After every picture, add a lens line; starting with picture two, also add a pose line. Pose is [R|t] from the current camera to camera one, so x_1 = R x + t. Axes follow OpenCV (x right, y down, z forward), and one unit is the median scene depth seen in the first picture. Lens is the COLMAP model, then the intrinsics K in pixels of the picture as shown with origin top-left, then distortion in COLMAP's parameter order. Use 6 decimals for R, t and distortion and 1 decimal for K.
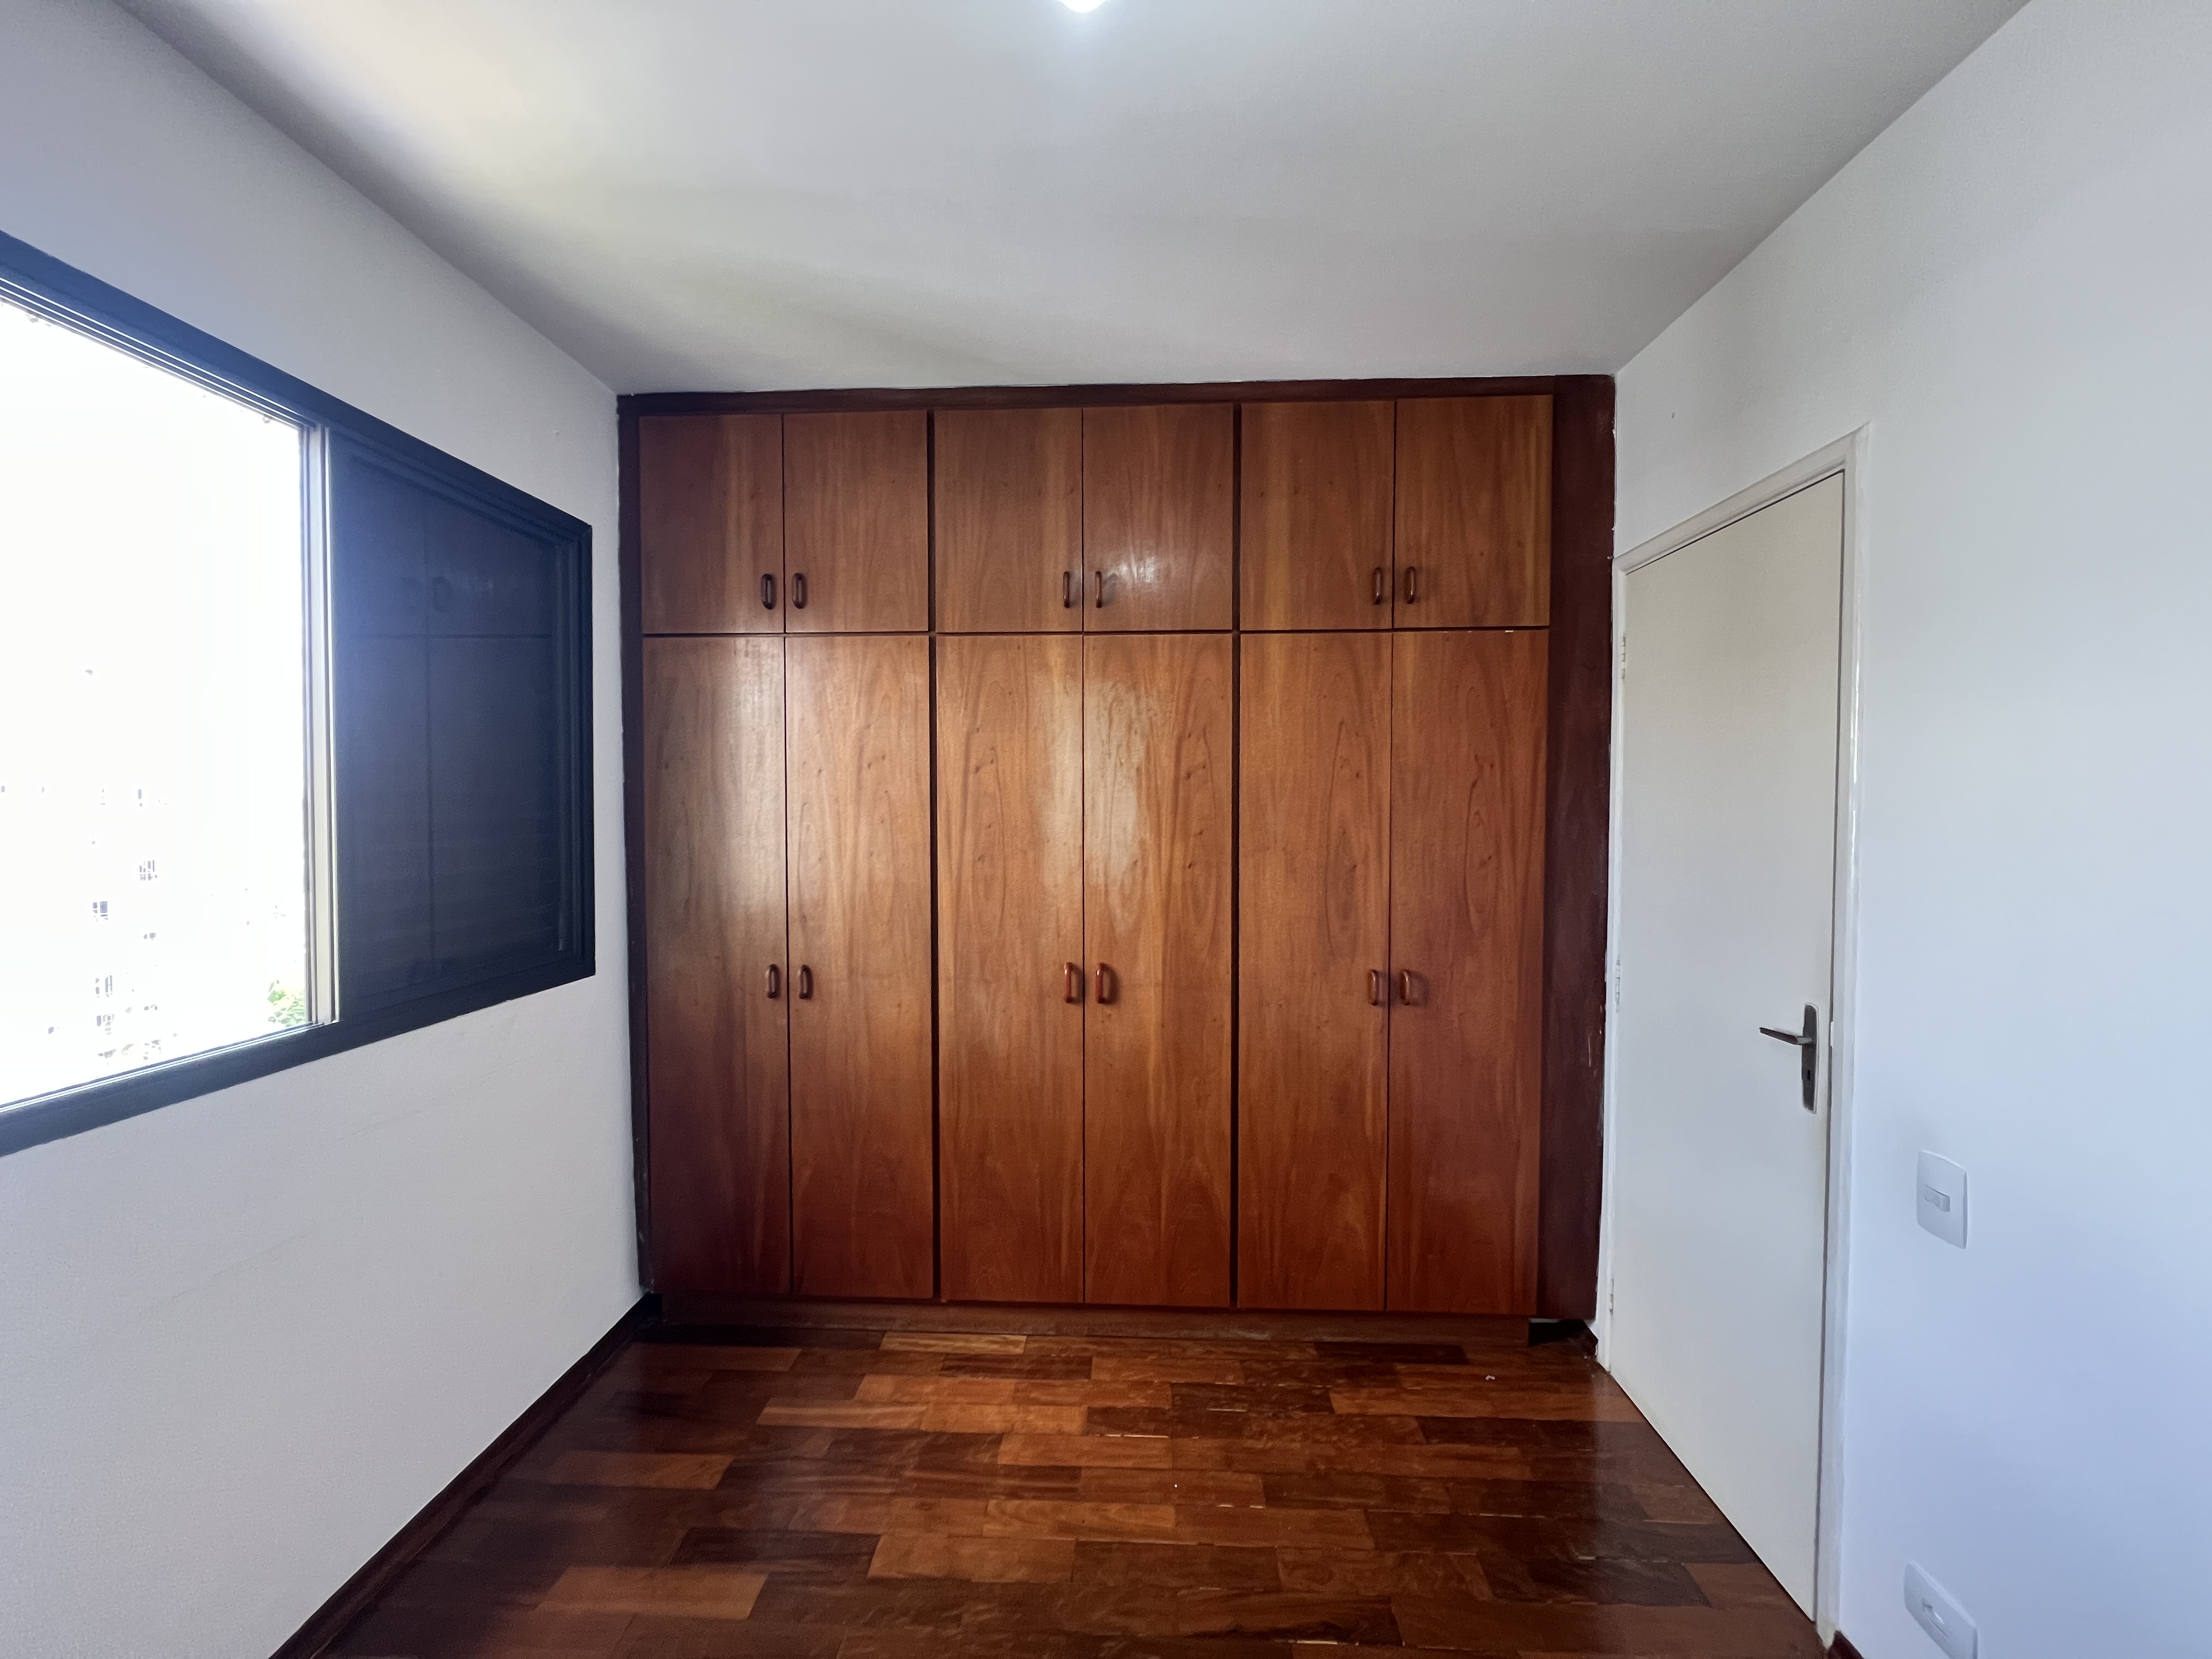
lens RADIAL K [[884.5, 0, 1105.1], [0, 884.5, 824.2], [0, 0, 1]] dist [-0.003225, 0.000642]
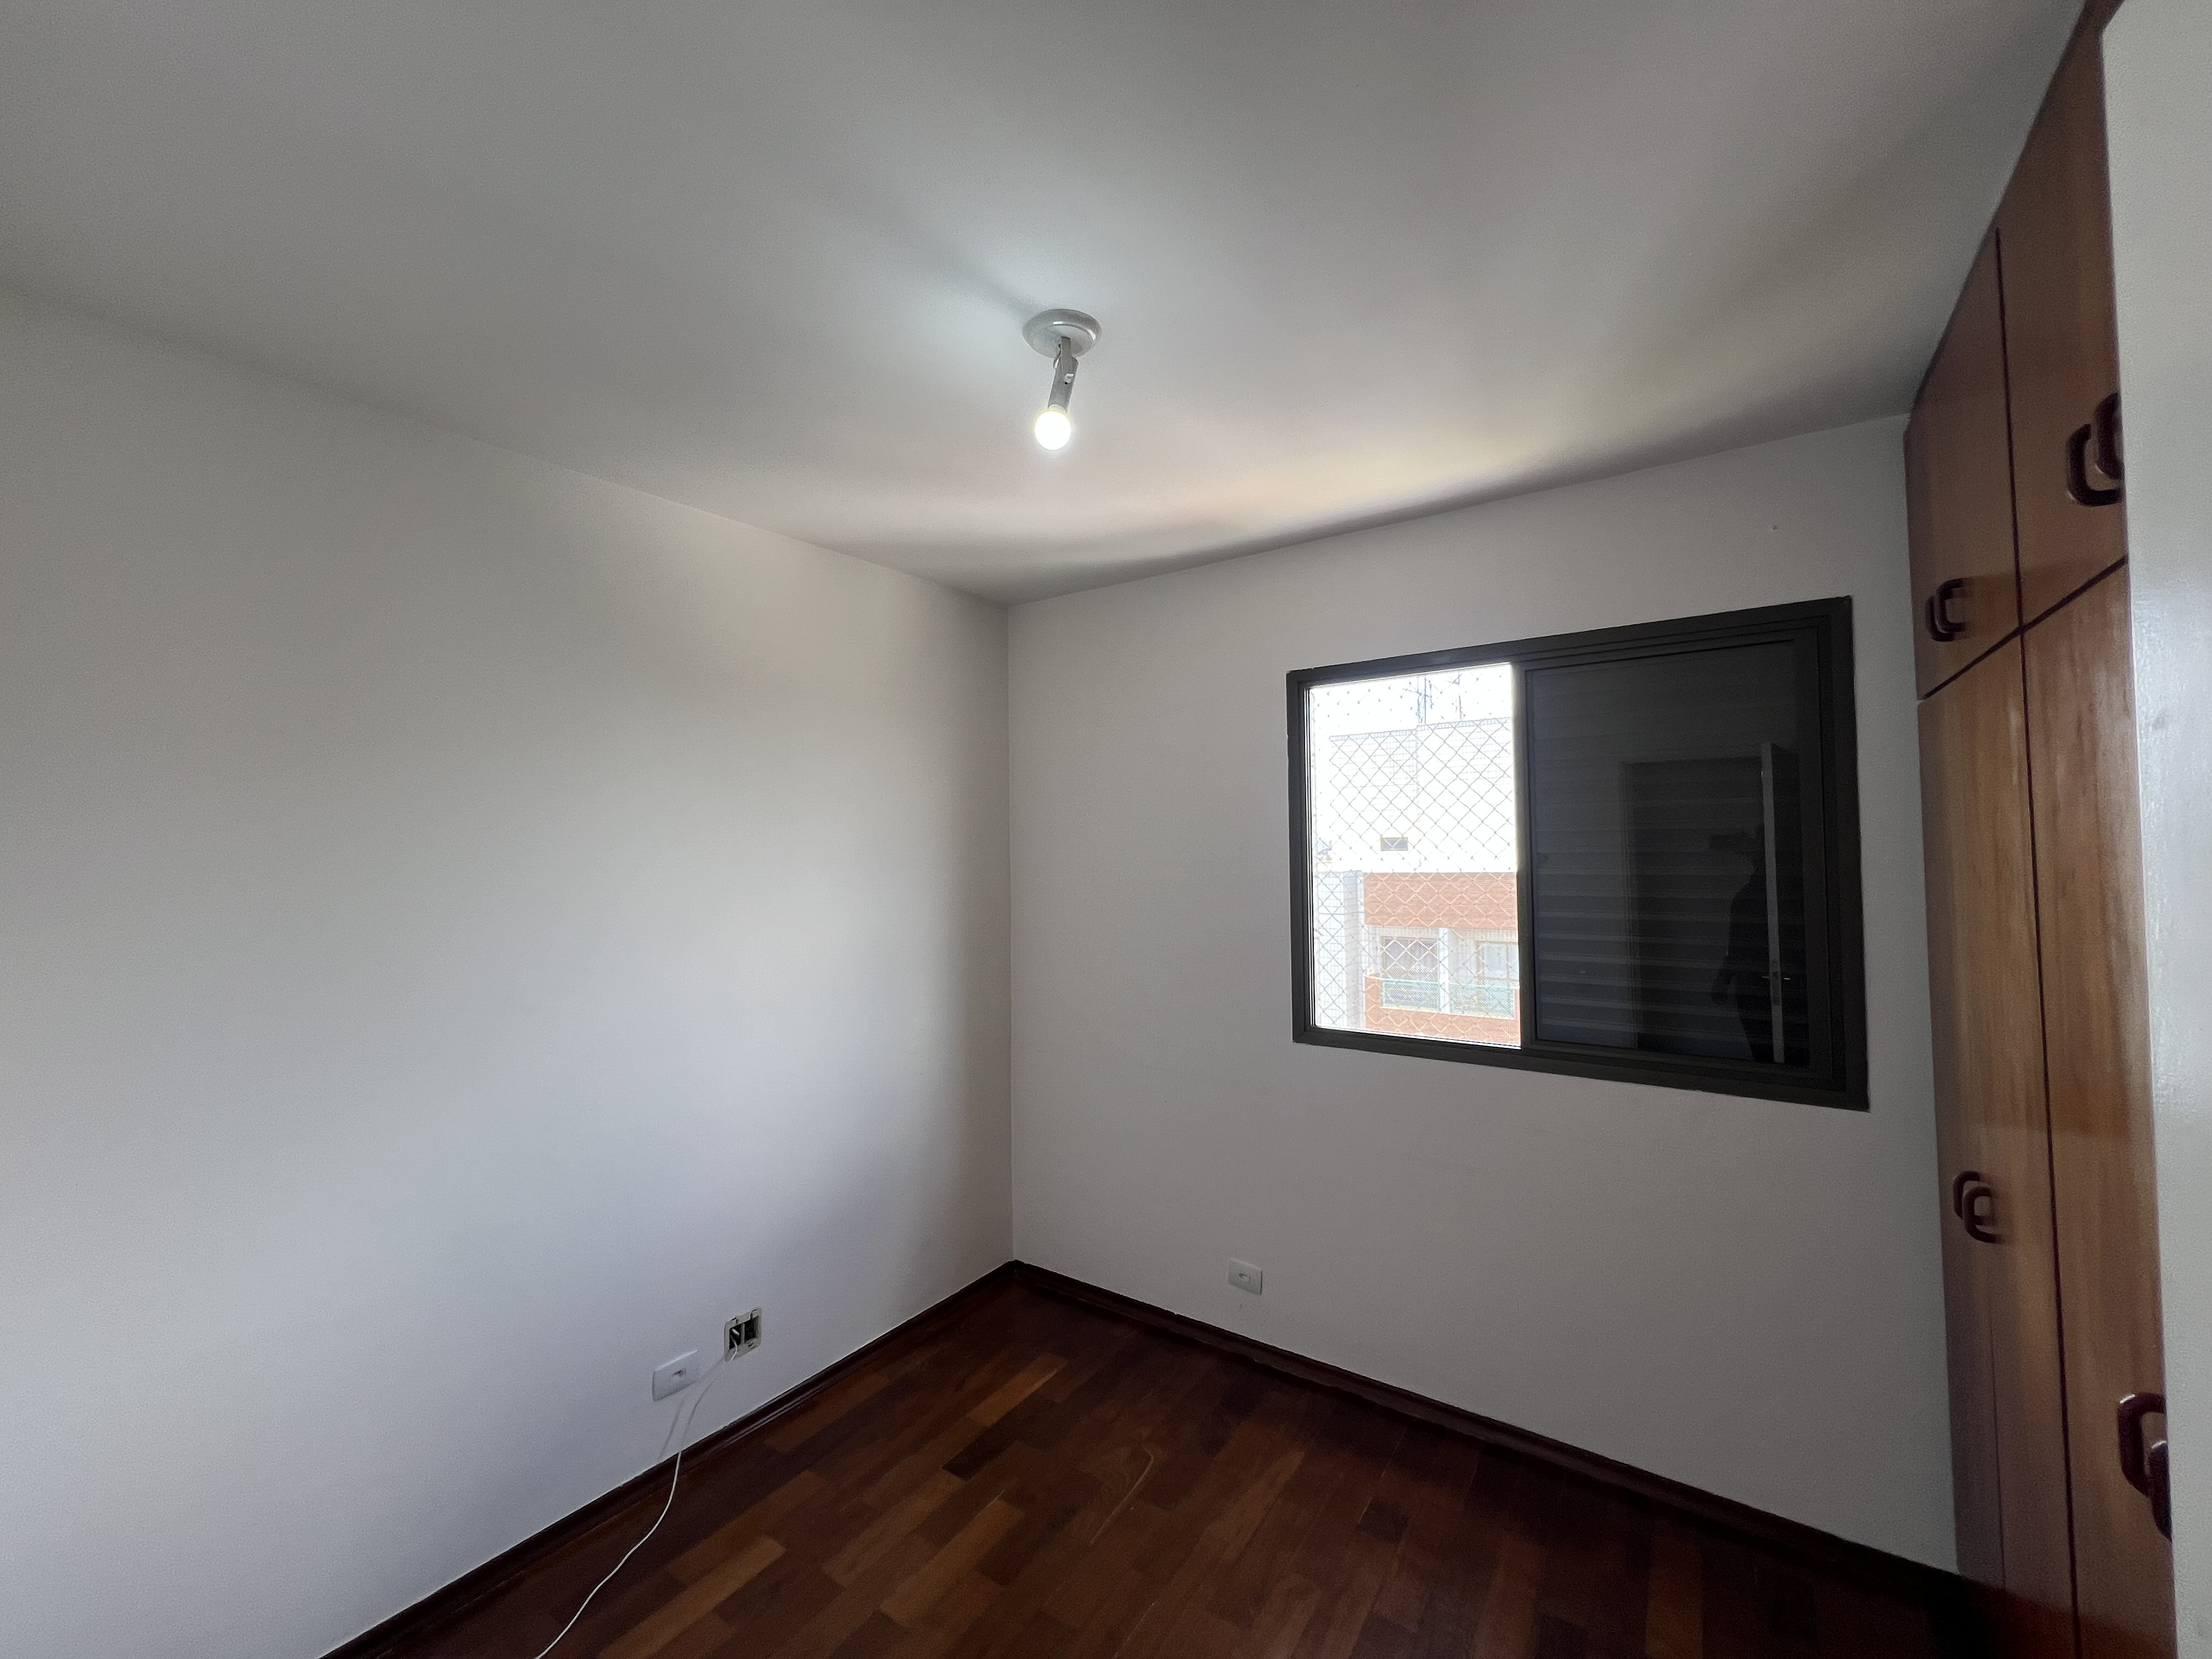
lens RADIAL K [[884.5, 0, 1105.1], [0, 884.5, 824.2], [0, 0, 1]] dist [-0.003225, 0.000642]
pose [[-0.530208, -0.023222, -0.847550, 0.544917], [-0.010049, 0.999727, -0.021105, -0.082978], [0.847808, -0.002673, -0.530296, 0.819622]]
